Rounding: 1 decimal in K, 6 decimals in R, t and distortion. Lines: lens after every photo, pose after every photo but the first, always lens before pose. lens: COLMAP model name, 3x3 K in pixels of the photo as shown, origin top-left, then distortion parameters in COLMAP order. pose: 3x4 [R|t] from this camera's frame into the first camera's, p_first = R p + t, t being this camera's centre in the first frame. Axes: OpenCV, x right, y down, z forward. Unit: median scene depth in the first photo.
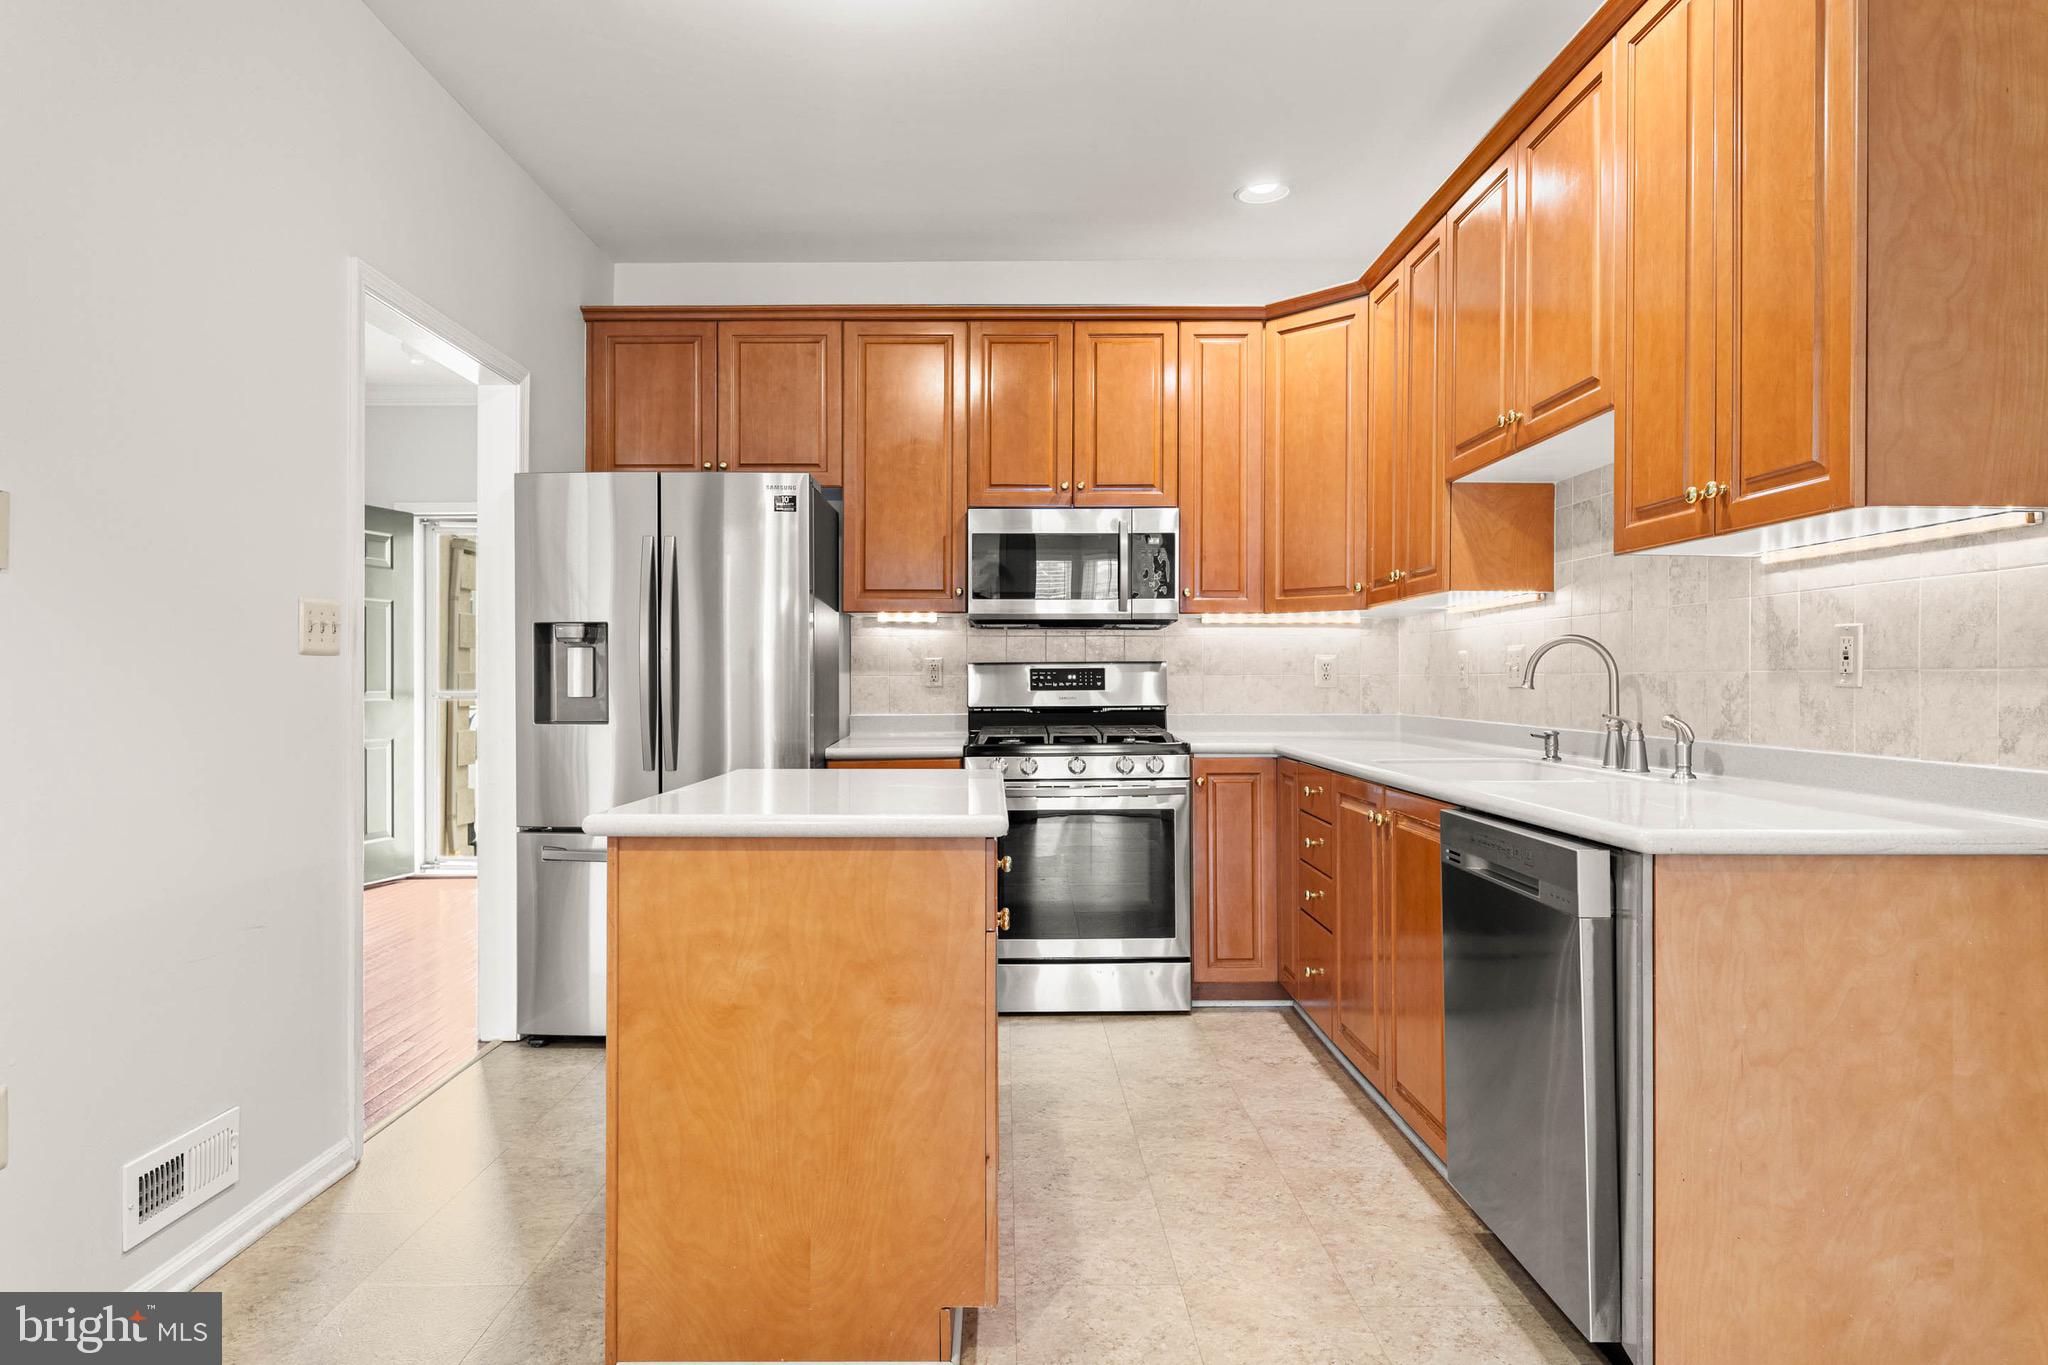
lens RADIAL K [[1186.9, 0, 999.9], [0, 1186.9, 680.2], [0, 0, 1]] dist [0.002901, -0.006529]
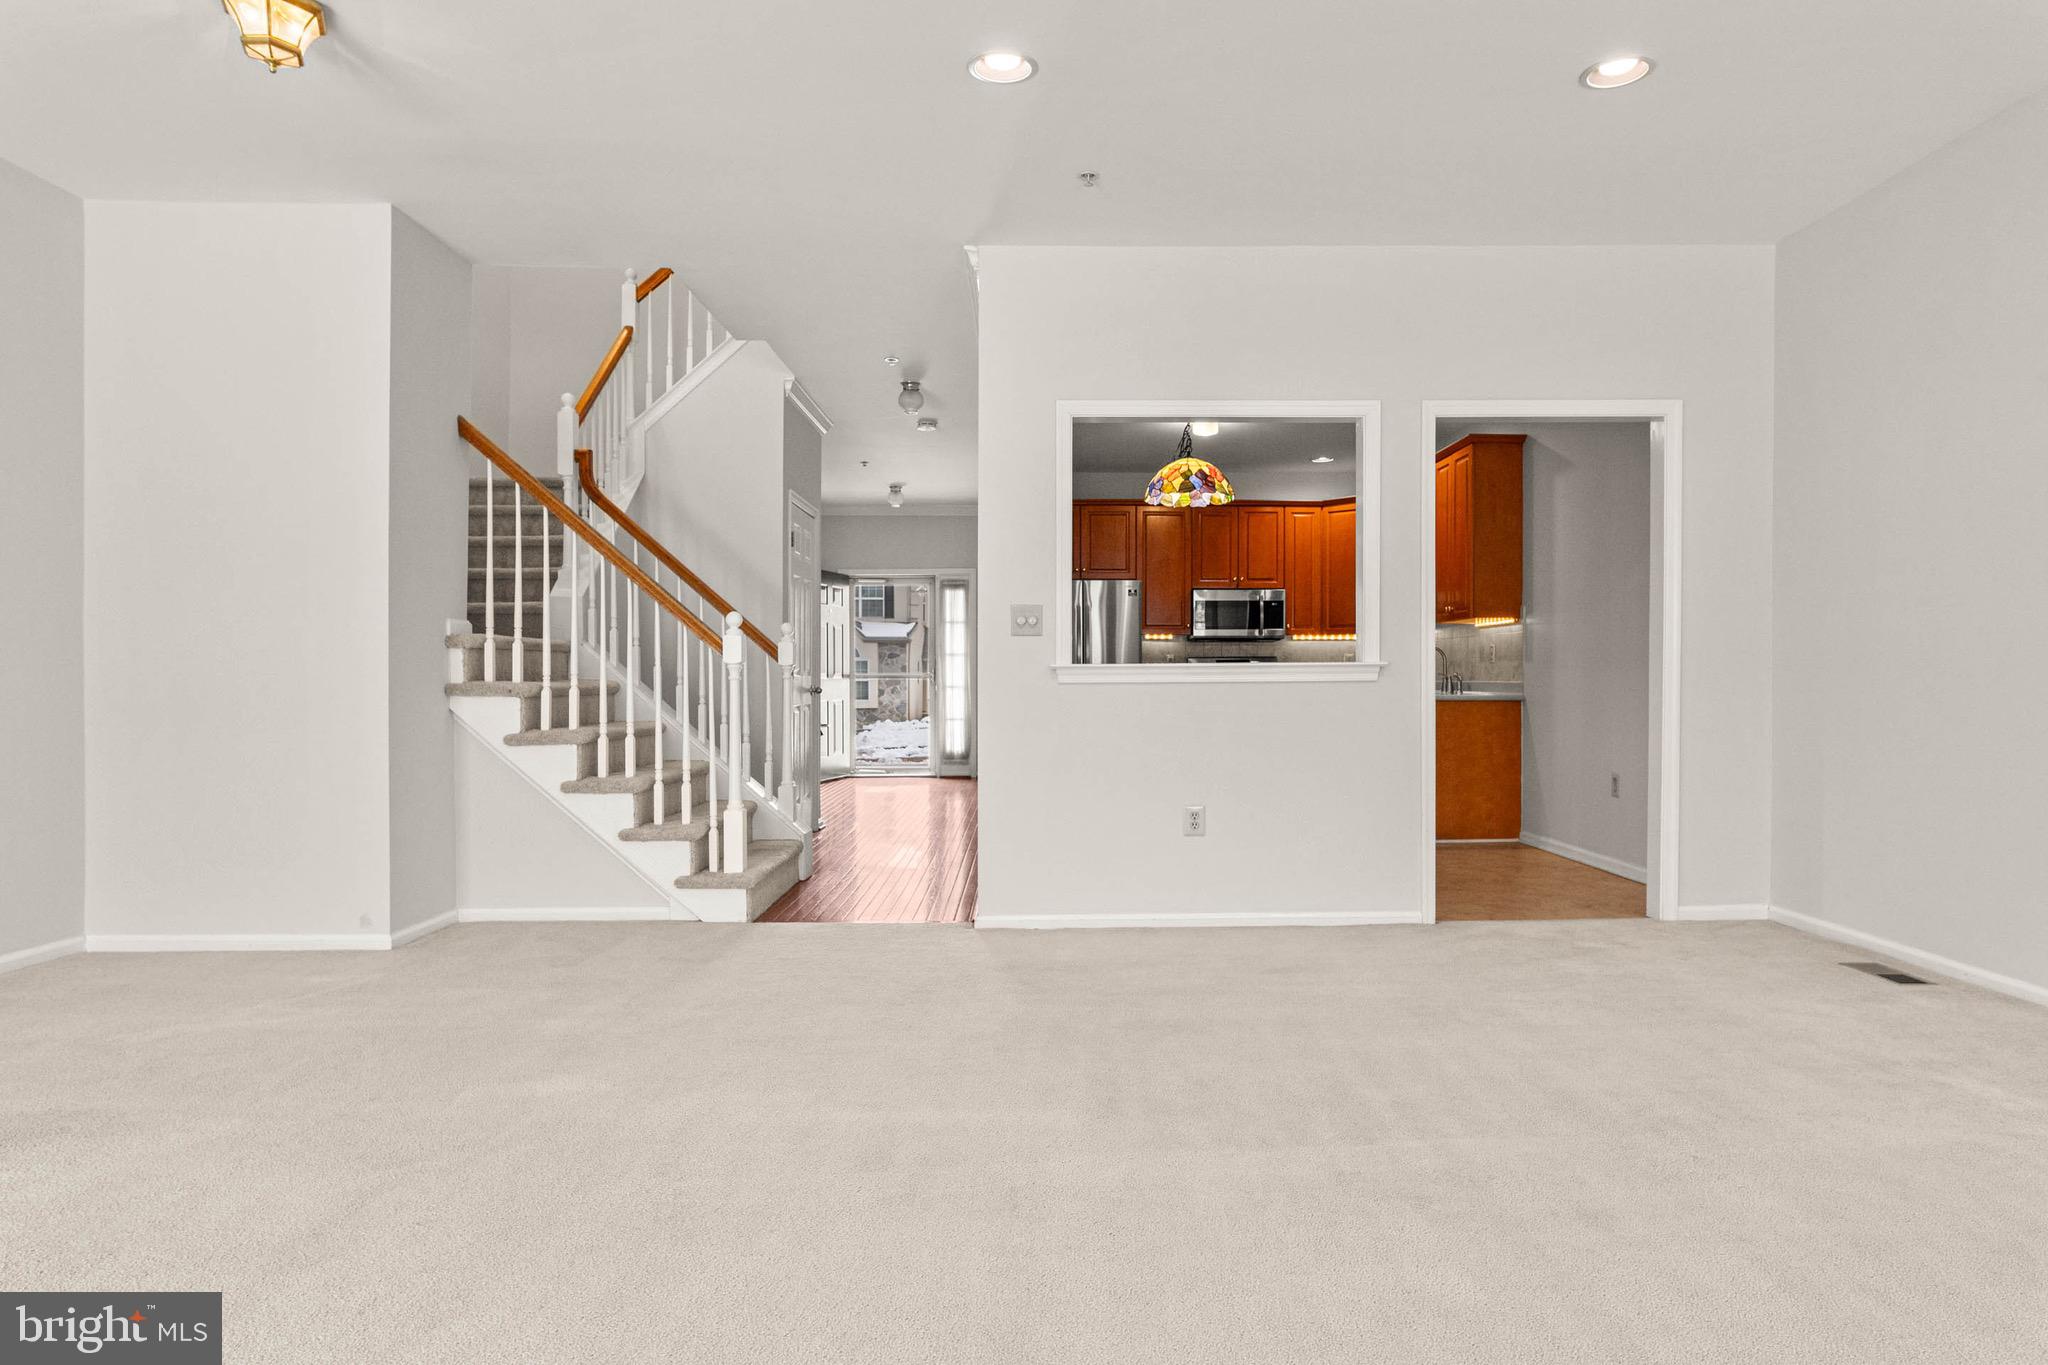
lens RADIAL K [[1186.9, 0, 1080.1], [0, 1186.9, 702.1], [0, 0, 1]] dist [0.002901, -0.006529]
pose [[0.999270, -0.002050, 0.038137, -0.406559], [0.001303, 0.999807, 0.019588, 0.033094], [-0.038169, -0.019524, 0.999081, -1.566200]]
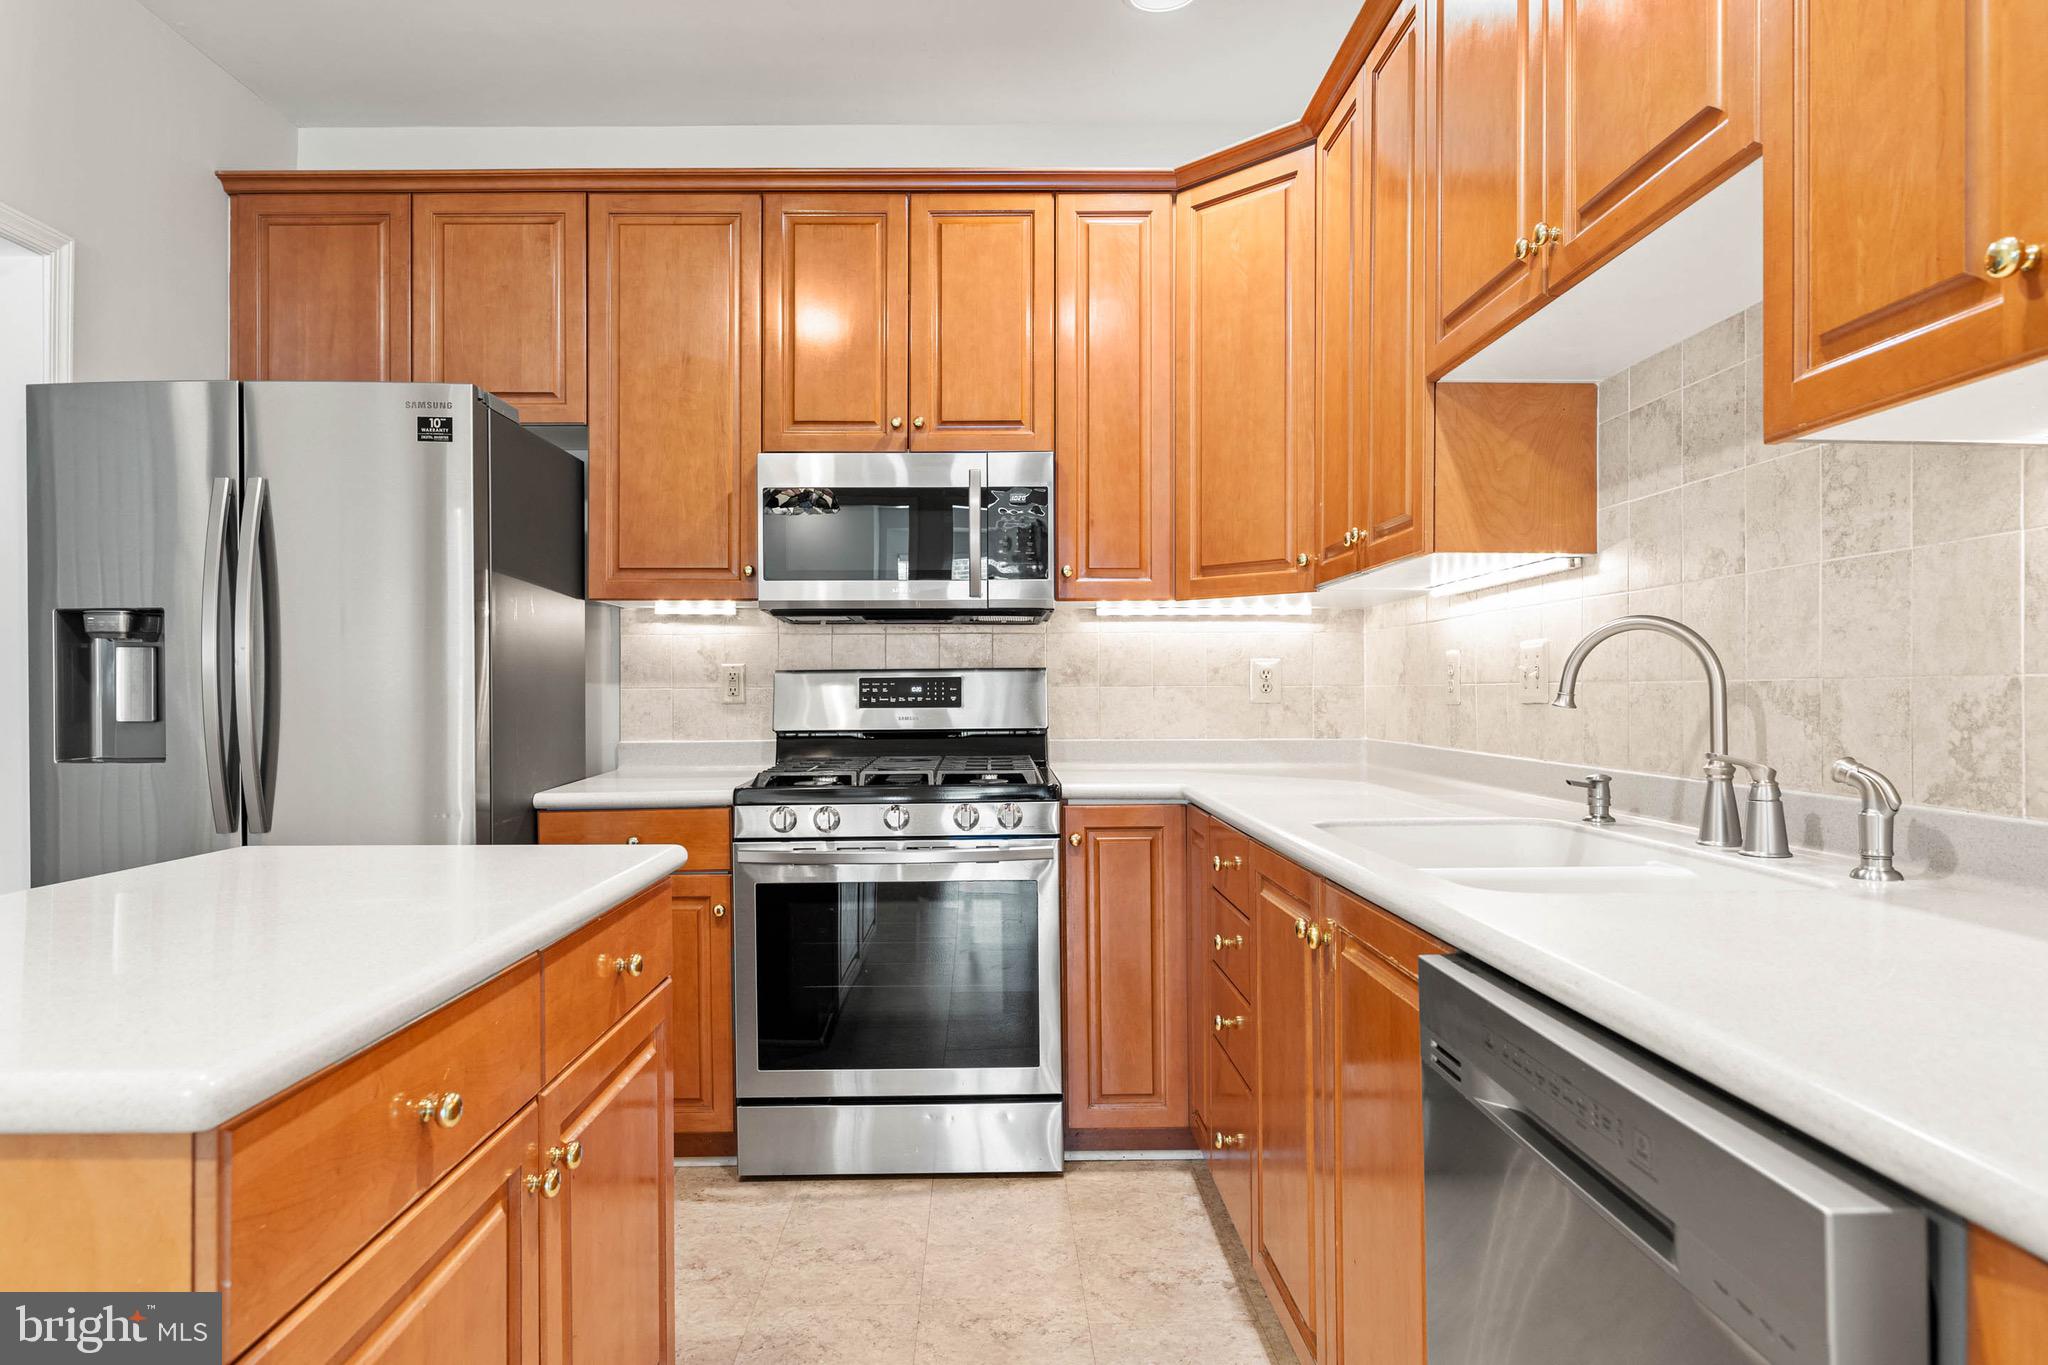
lens RADIAL K [[1186.9, 0, 992.6], [0, 1186.9, 685.3], [0, 0, 1]] dist [0.002901, -0.006529]
pose [[0.999968, -0.002294, 0.007716, 0.131750], [0.002339, 0.999980, -0.005847, -0.000950], [-0.007702, 0.005865, 0.999953, 0.351252]]
